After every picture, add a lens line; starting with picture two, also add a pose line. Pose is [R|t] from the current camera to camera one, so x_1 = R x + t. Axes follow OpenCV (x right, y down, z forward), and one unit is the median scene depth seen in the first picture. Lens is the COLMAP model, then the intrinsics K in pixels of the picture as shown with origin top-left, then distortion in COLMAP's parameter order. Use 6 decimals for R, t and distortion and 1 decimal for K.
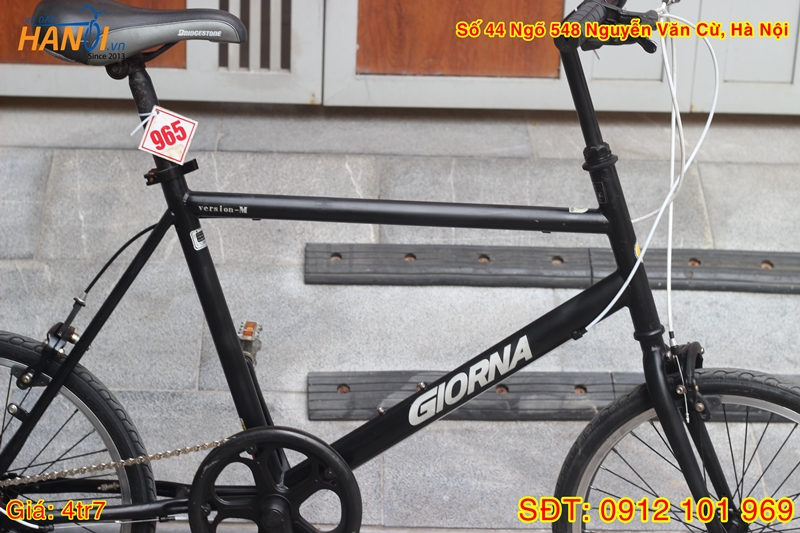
lens RADIAL K [[1912.1, 0, 400.0], [0, 1912.1, 266.5], [0, 0, 1]] dist [-0.099120, -0.076869]
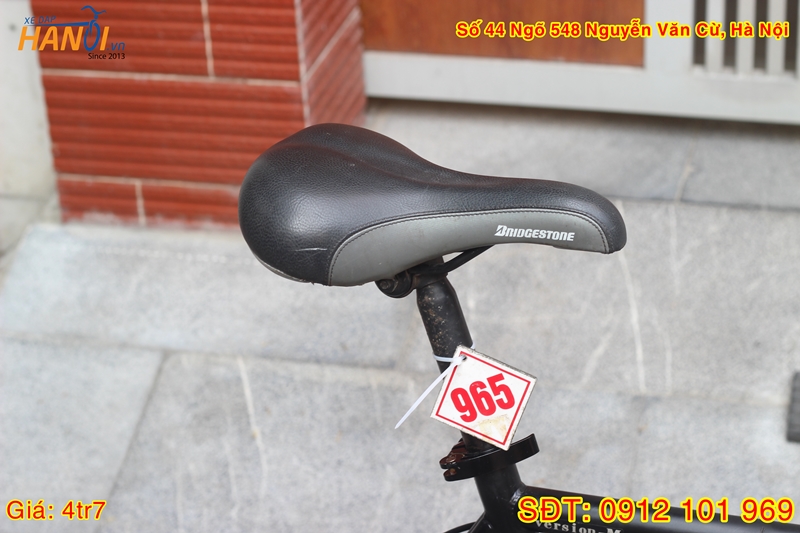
lens RADIAL K [[1937.1, 0, 400.0], [0, 1937.1, 266.5], [0, 0, 1]] dist [-0.086659, -0.104236]
pose [[0.954496, 0.061566, -0.291800, 0.017150], [-0.027262, 0.992375, 0.120201, -0.166217], [0.296975, -0.106776, 0.948896, 0.440471]]
